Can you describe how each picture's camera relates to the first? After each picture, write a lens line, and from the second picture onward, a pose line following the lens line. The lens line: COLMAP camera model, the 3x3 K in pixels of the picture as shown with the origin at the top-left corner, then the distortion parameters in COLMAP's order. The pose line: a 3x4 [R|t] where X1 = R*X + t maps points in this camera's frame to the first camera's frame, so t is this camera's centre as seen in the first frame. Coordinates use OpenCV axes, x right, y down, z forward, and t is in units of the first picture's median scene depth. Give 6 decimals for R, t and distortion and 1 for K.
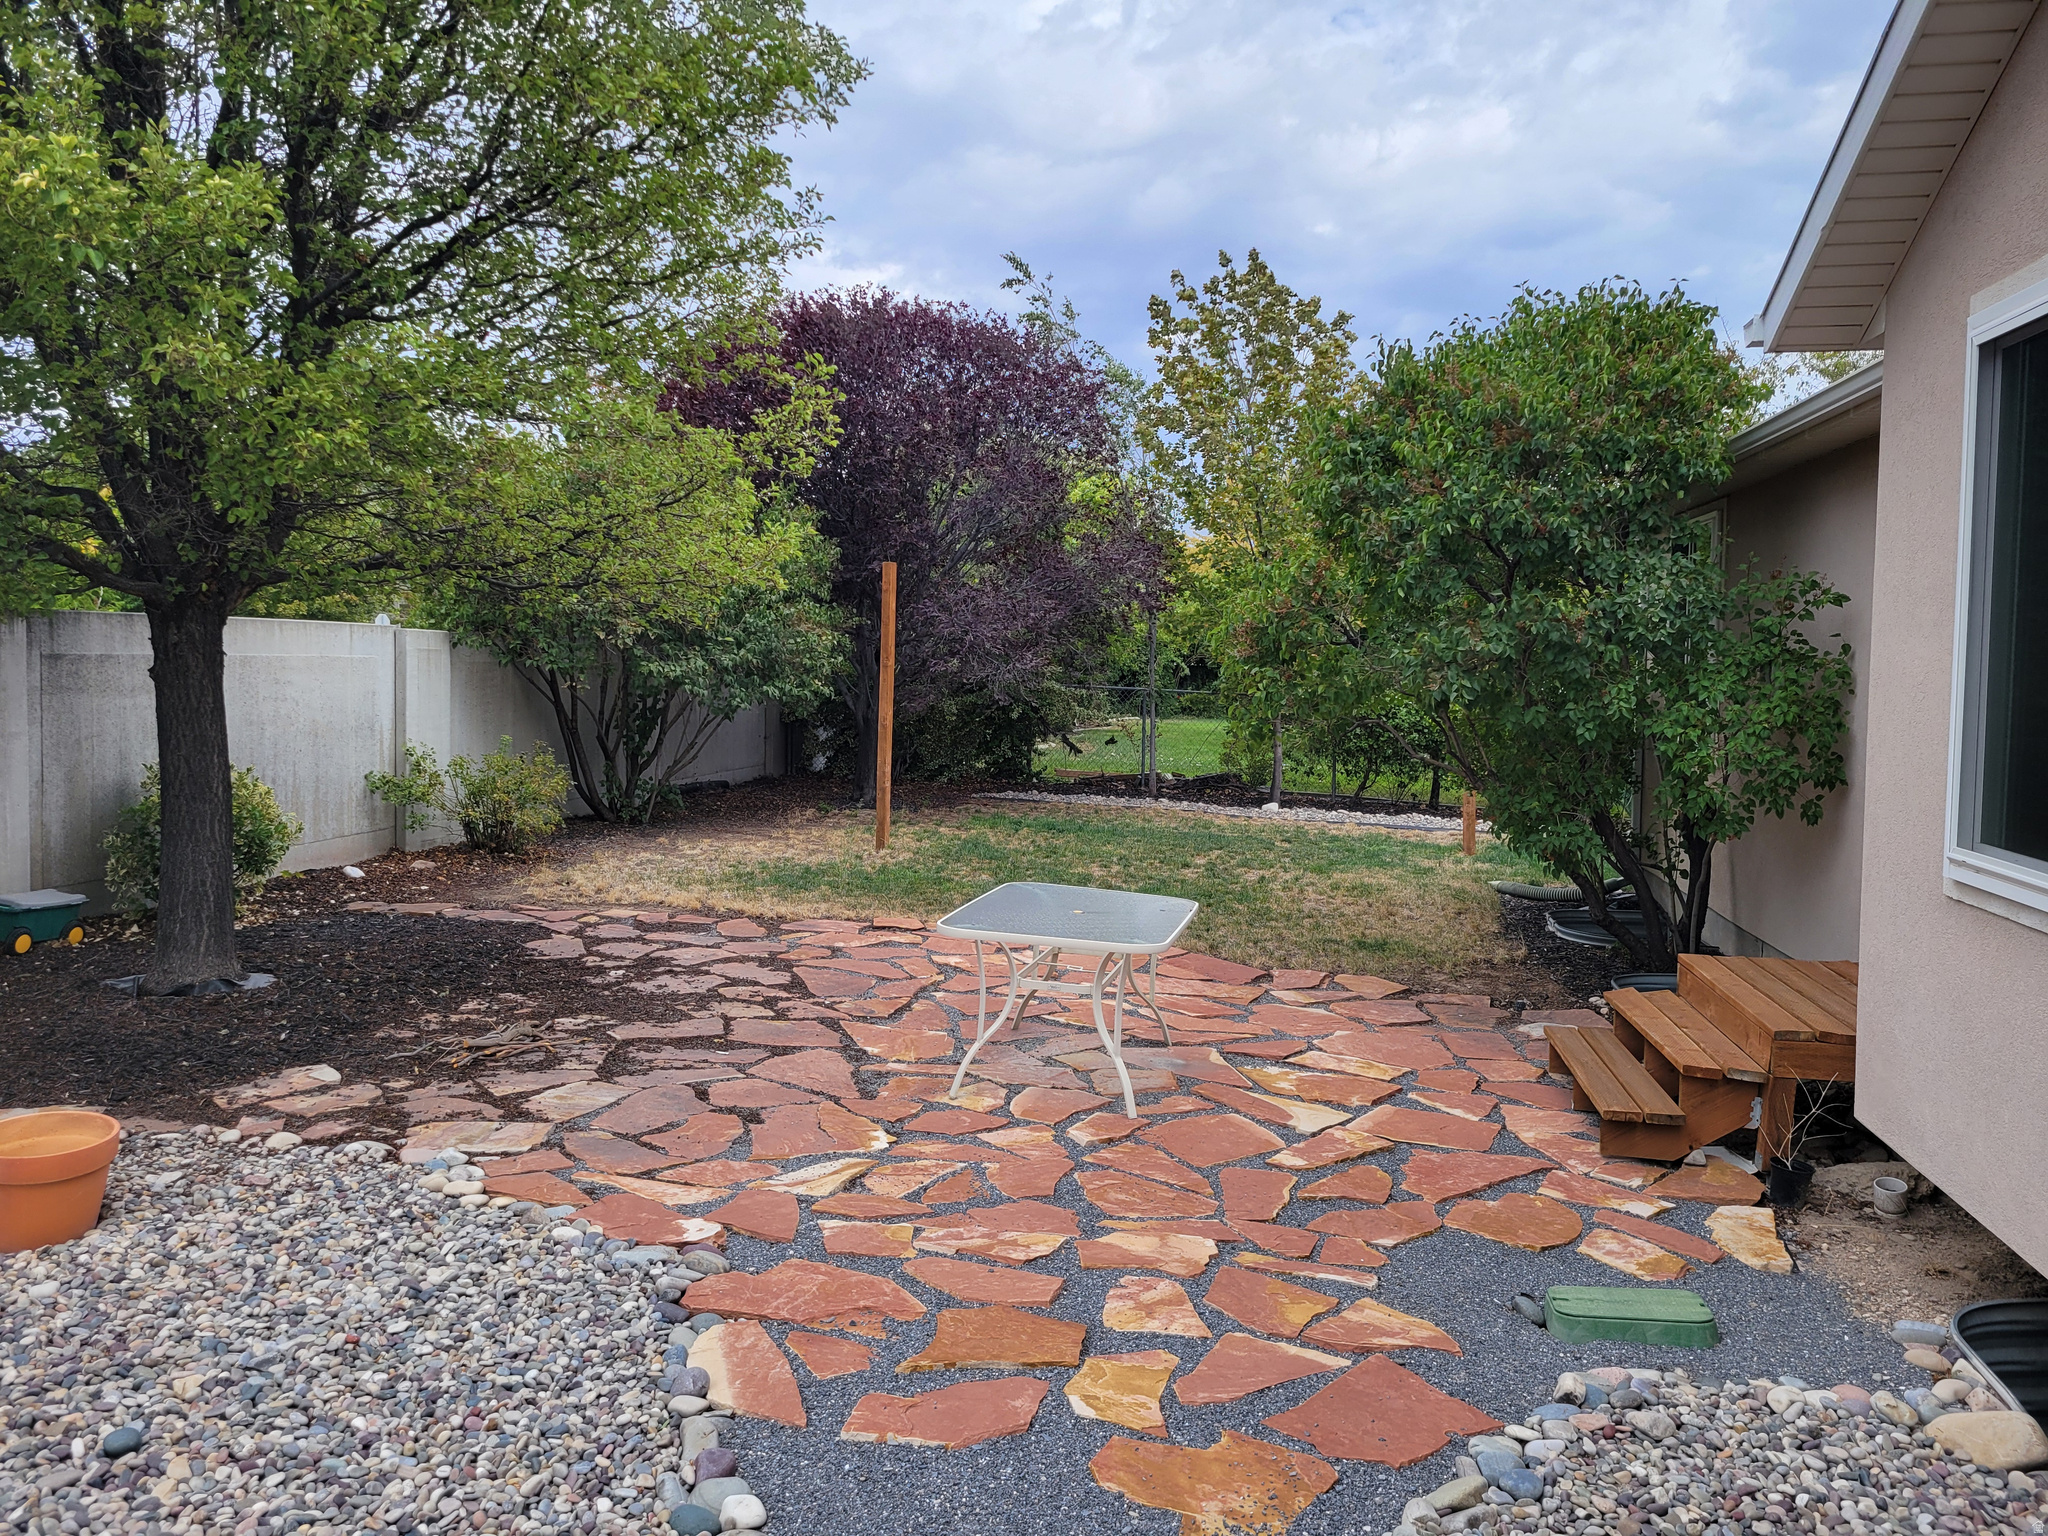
lens RADIAL K [[1558.7, 0, 1022.5], [0, 1558.7, 760.2], [0, 0, 1]] dist [0.000776, 0.000732]
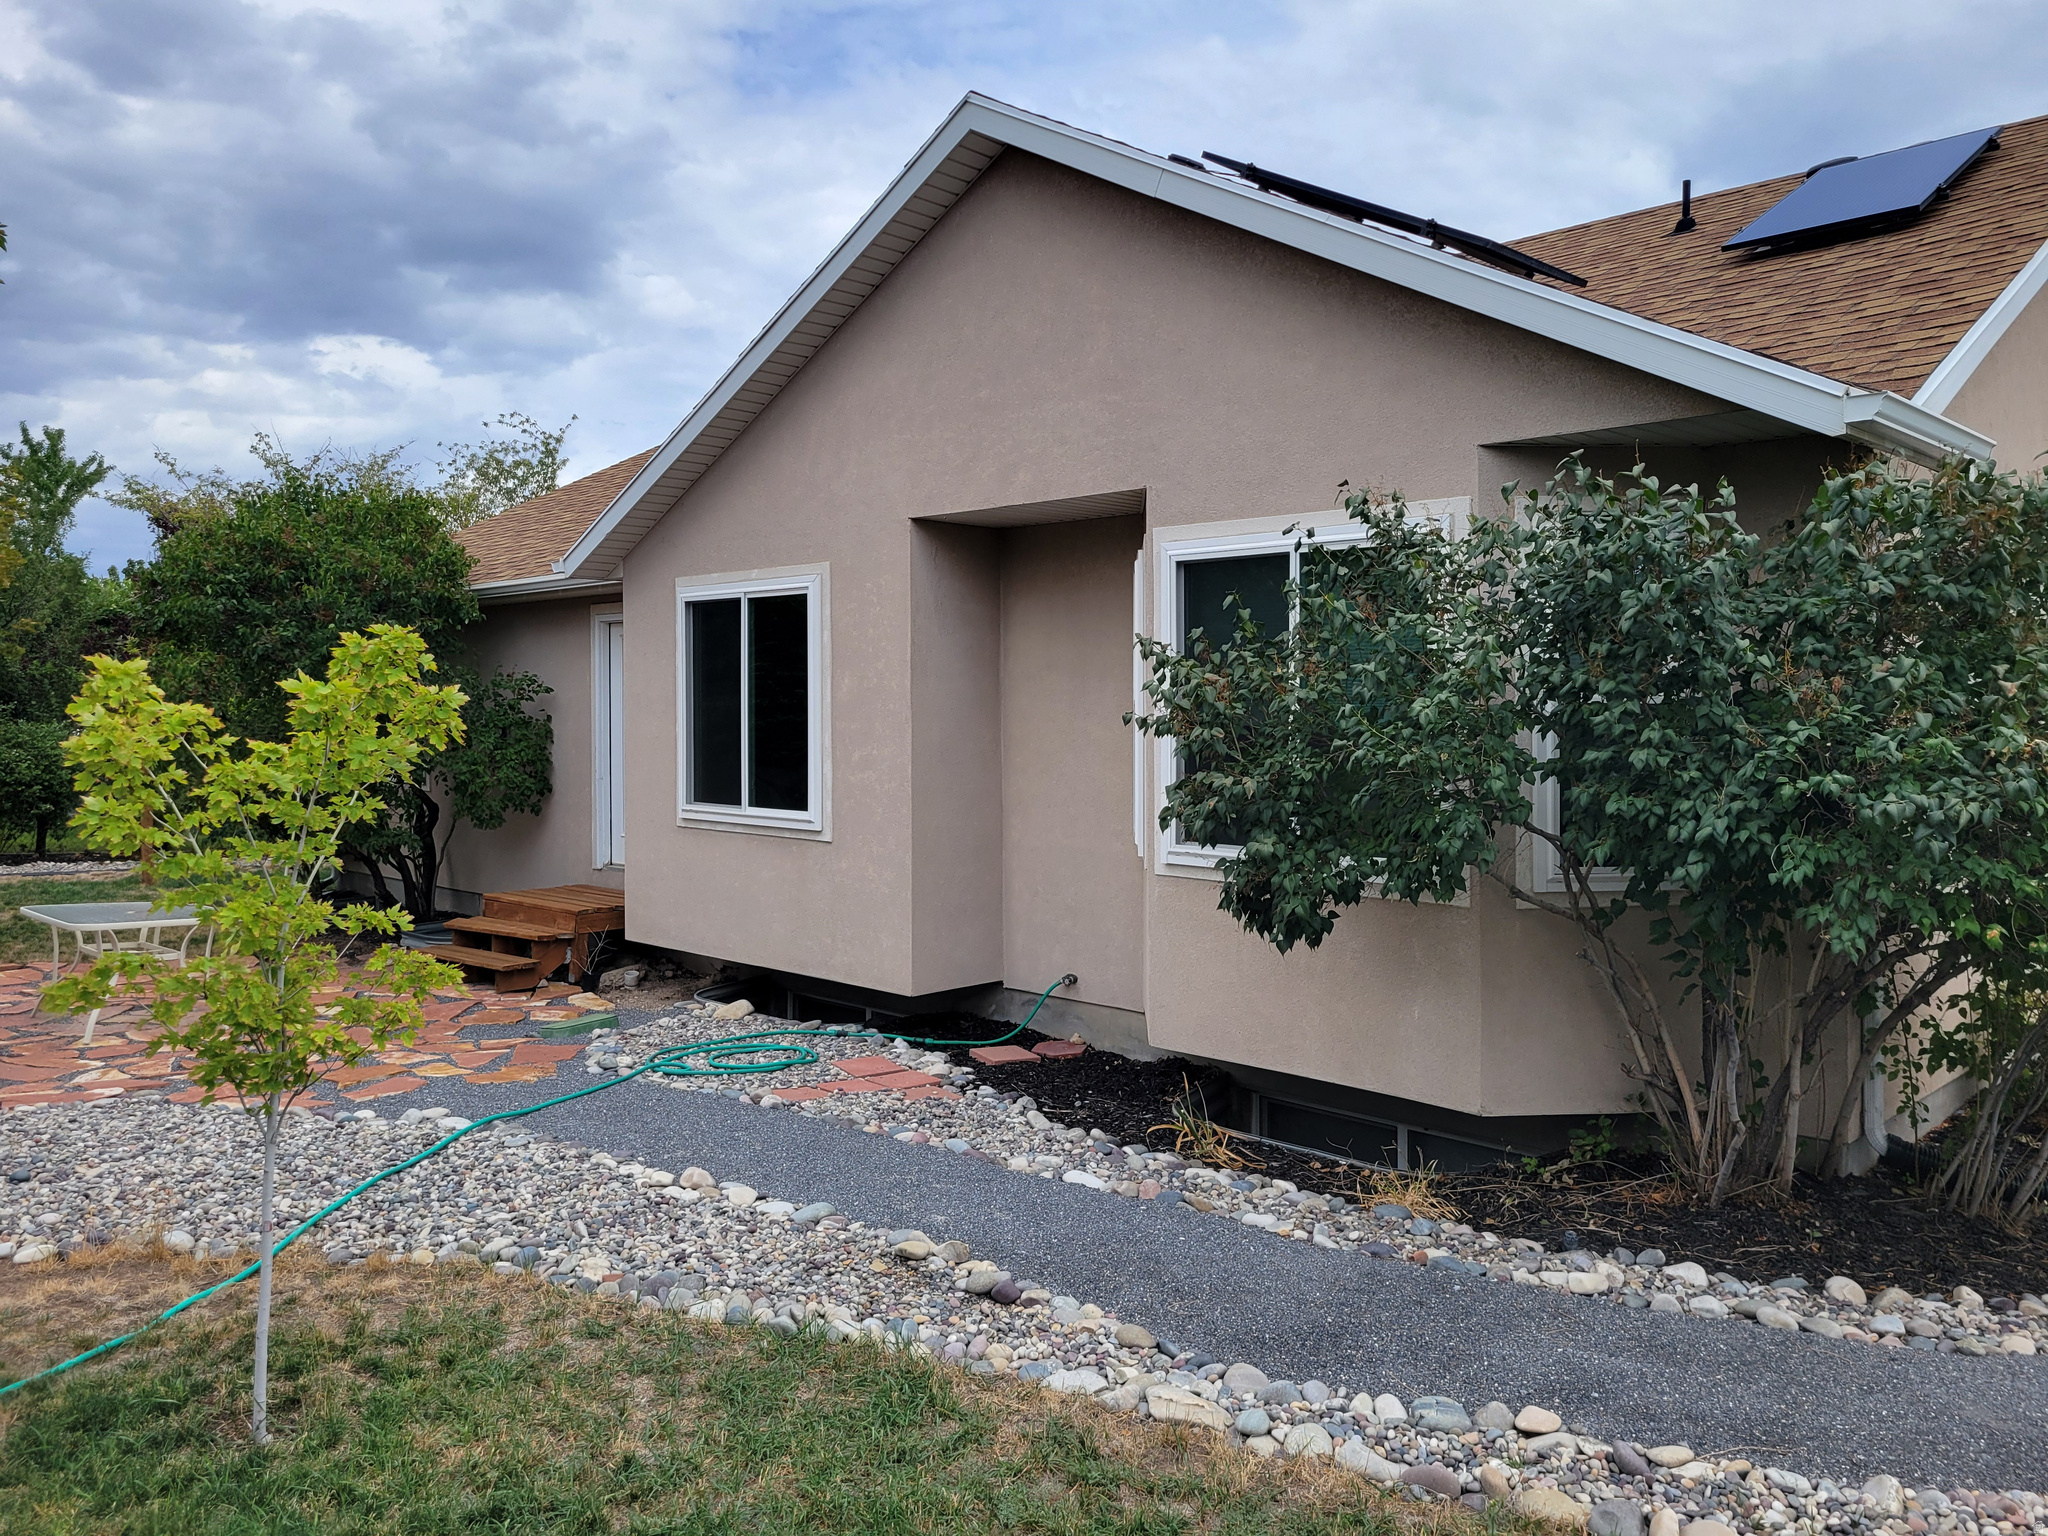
lens RADIAL K [[1558.7, 0, 1024.5], [0, 1558.7, 766.1], [0, 0, 1]] dist [0.000776, 0.000732]
pose [[0.580377, -0.040577, 0.813336, -0.777527], [0.062908, 0.998007, 0.004900, 0.013688], [-0.811914, 0.048322, 0.581773, -0.617763]]
